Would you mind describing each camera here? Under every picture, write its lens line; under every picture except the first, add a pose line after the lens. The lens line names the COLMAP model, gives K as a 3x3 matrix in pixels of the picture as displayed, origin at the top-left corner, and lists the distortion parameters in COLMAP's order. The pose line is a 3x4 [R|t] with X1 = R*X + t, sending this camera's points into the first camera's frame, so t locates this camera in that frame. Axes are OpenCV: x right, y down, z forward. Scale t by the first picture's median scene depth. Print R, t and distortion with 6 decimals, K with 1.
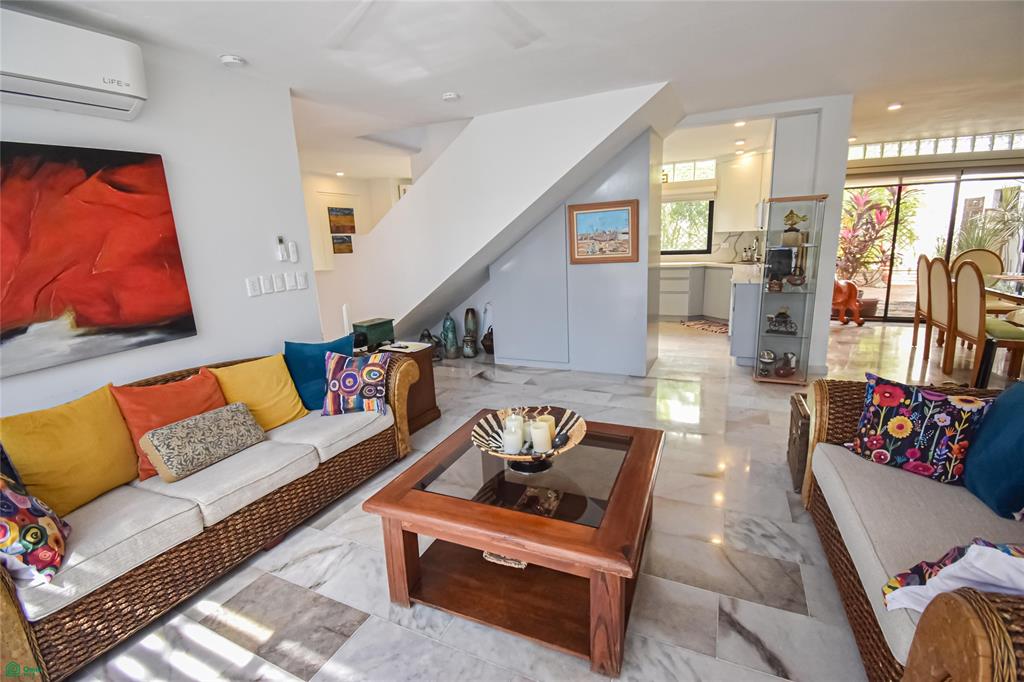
lens RADIAL K [[452.9, 0, 538.0], [0, 452.9, 338.3], [0, 0, 1]] dist [0.002757, -0.009239]
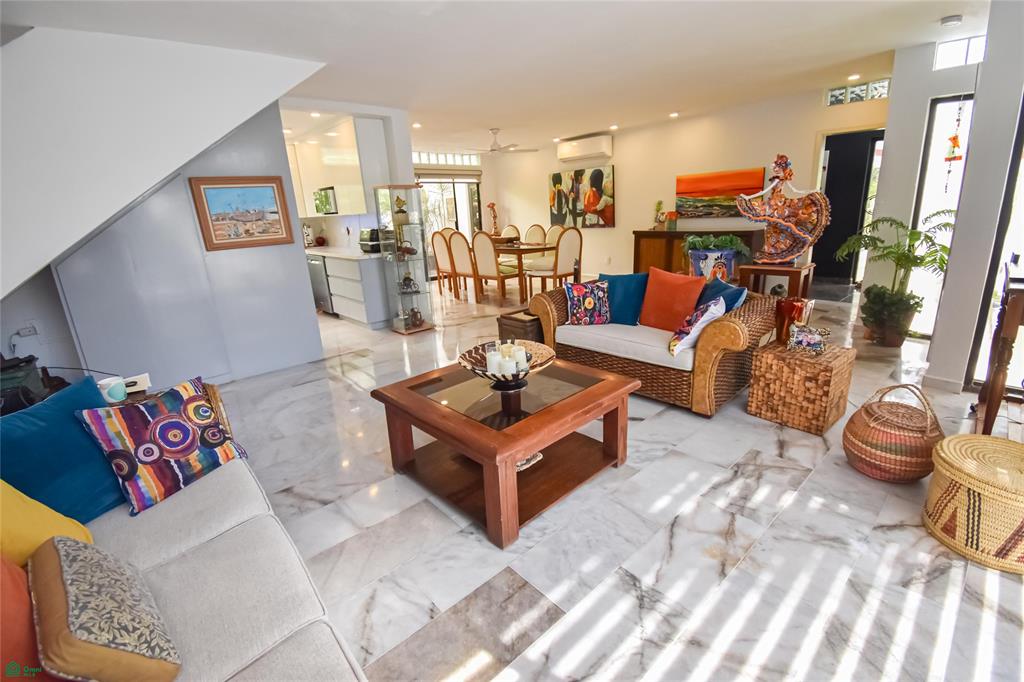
lens RADIAL K [[452.9, 0, 516.7], [0, 452.9, 335.2], [0, 0, 1]] dist [0.002757, -0.009239]
pose [[0.388883, -0.223752, 0.893703, -0.750731], [0.228792, 0.963125, 0.141576, -0.014258], [-0.892426, 0.149416, 0.425736, 0.311571]]
